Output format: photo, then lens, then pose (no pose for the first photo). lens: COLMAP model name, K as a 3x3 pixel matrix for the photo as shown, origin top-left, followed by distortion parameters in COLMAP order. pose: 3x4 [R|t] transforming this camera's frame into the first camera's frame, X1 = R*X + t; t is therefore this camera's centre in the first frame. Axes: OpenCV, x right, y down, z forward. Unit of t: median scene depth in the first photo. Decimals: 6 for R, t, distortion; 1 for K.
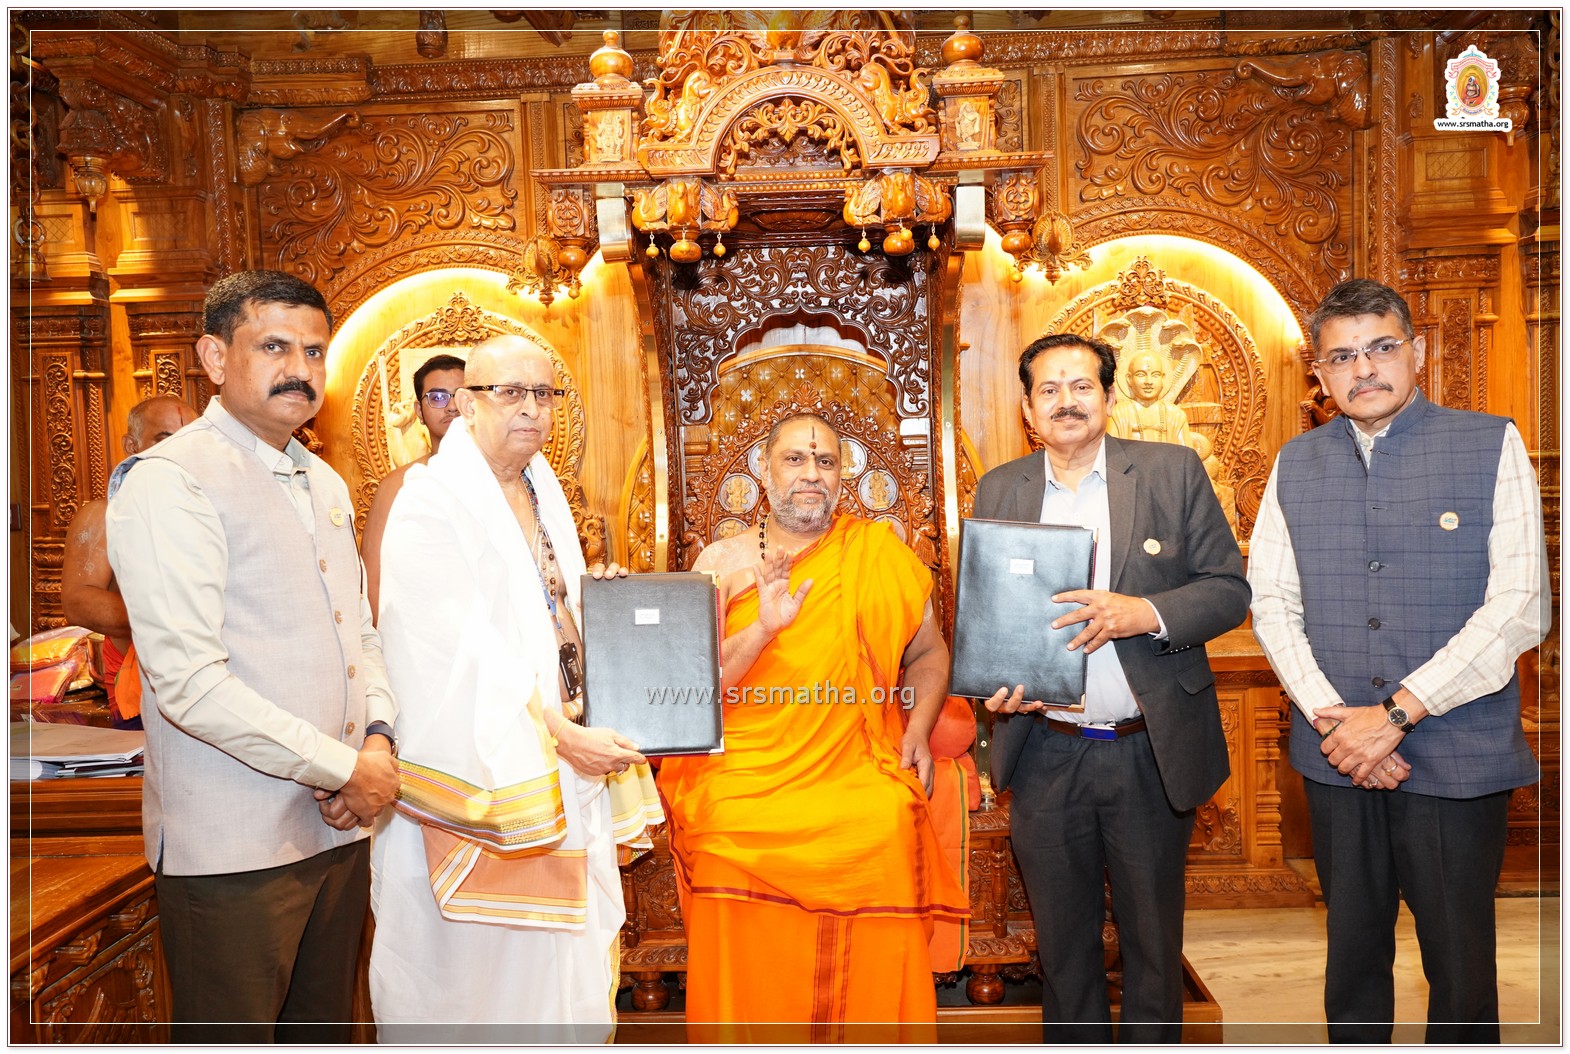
lens RADIAL K [[1297.2, 0, 785.0], [0, 1297.2, 527.0], [0, 0, 1]] dist [0.022218, 0.006712]
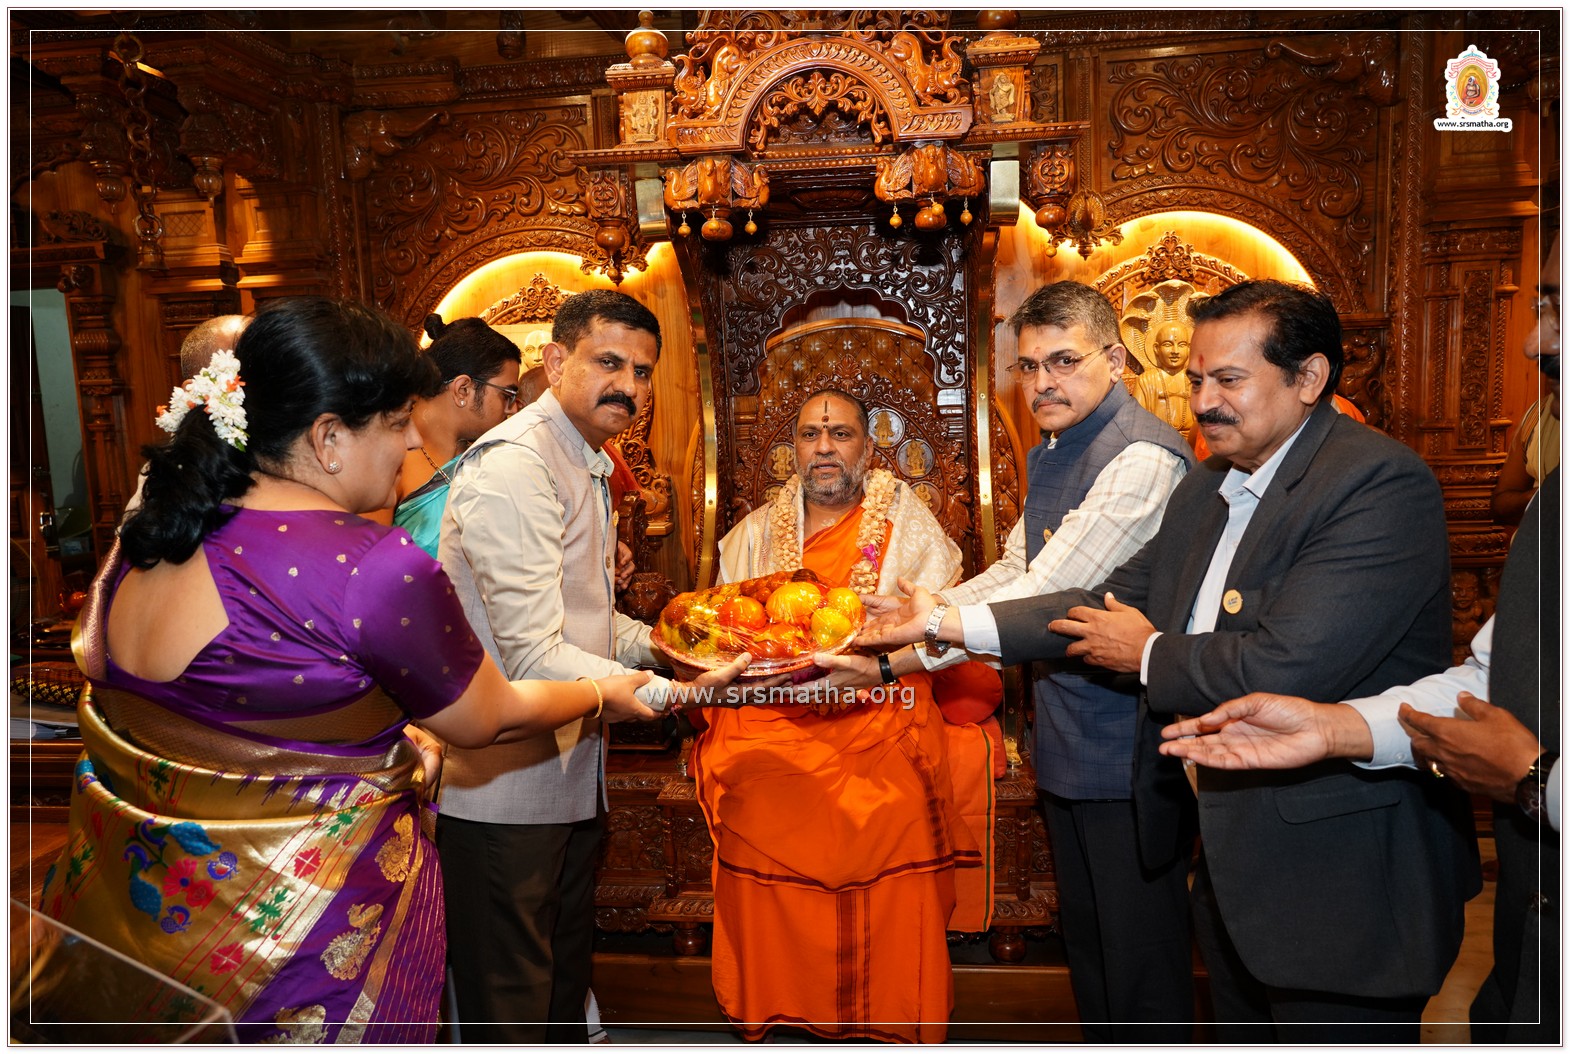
lens RADIAL K [[1044.5, 0, 785.0], [0, 1044.5, 527.0], [0, 0, 1]] dist [-0.025512, 0.026145]
pose [[0.997547, 0.004771, -0.069832, 0.022593], [-0.000338, 0.997991, 0.063355, -0.022936], [0.069994, -0.063177, 0.995545, 0.126036]]
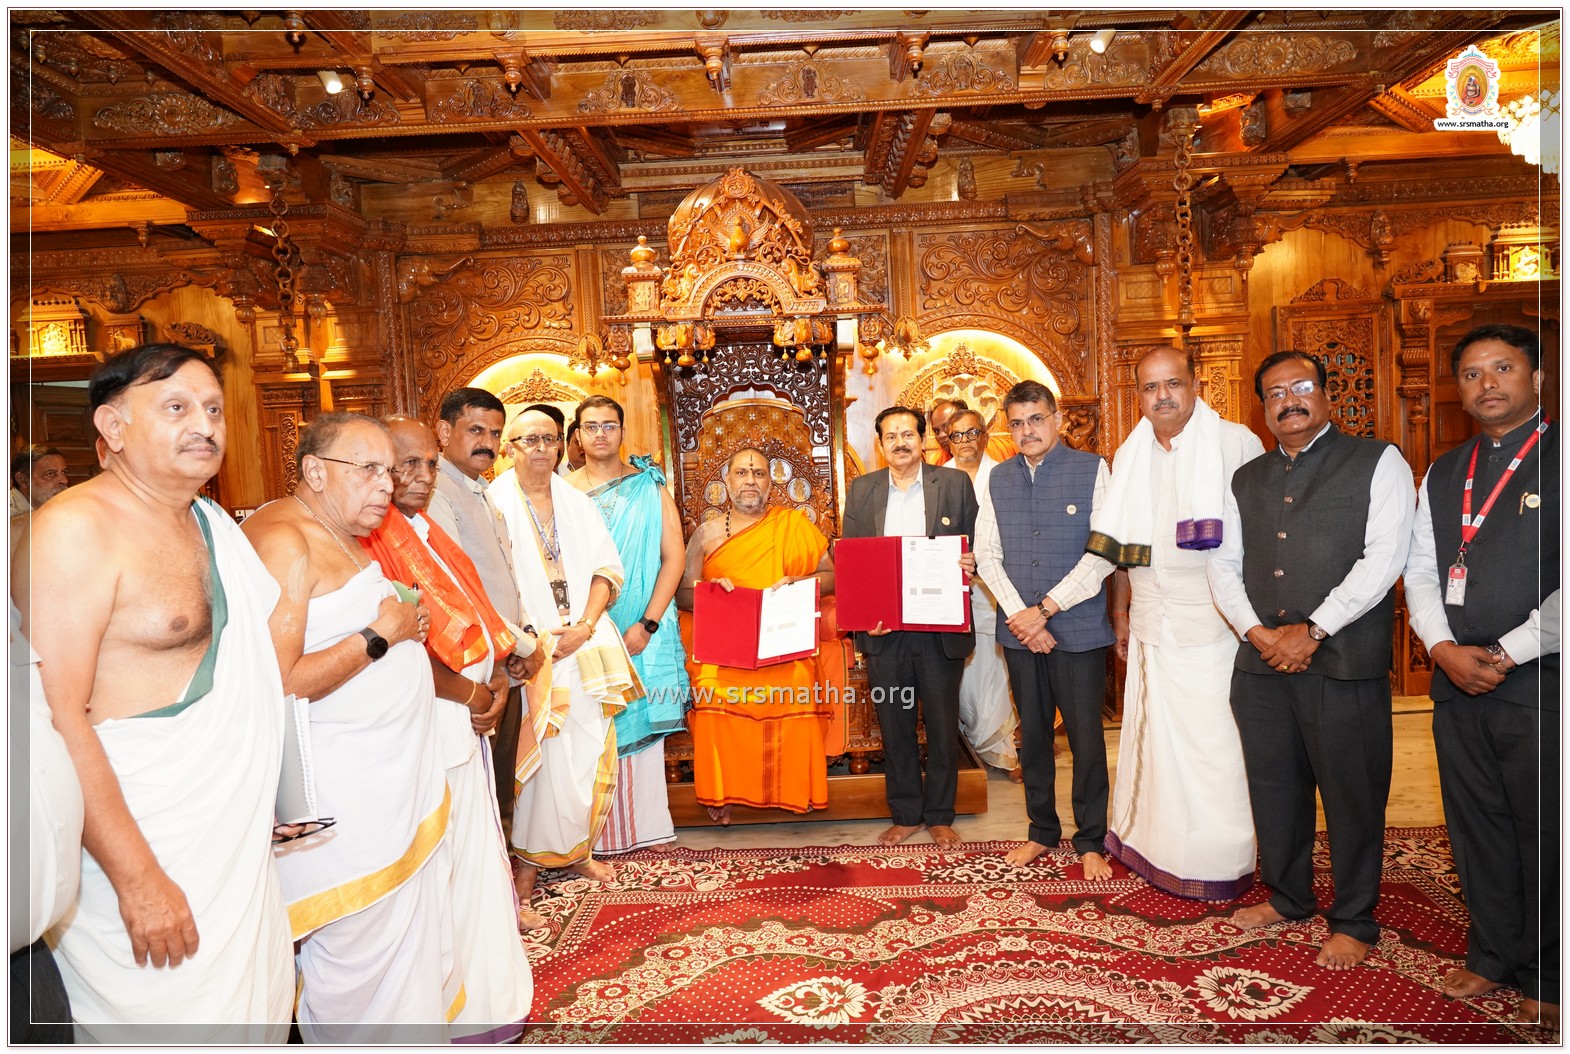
lens RADIAL K [[1044.5, 0, 785.0], [0, 1044.5, 527.0], [0, 0, 1]] dist [-0.025512, 0.026145]
pose [[0.999181, -0.015727, 0.037270, 0.001765], [0.015229, 0.999791, 0.013606, 0.000713], [-0.037477, -0.013027, 0.999213, -0.310559]]
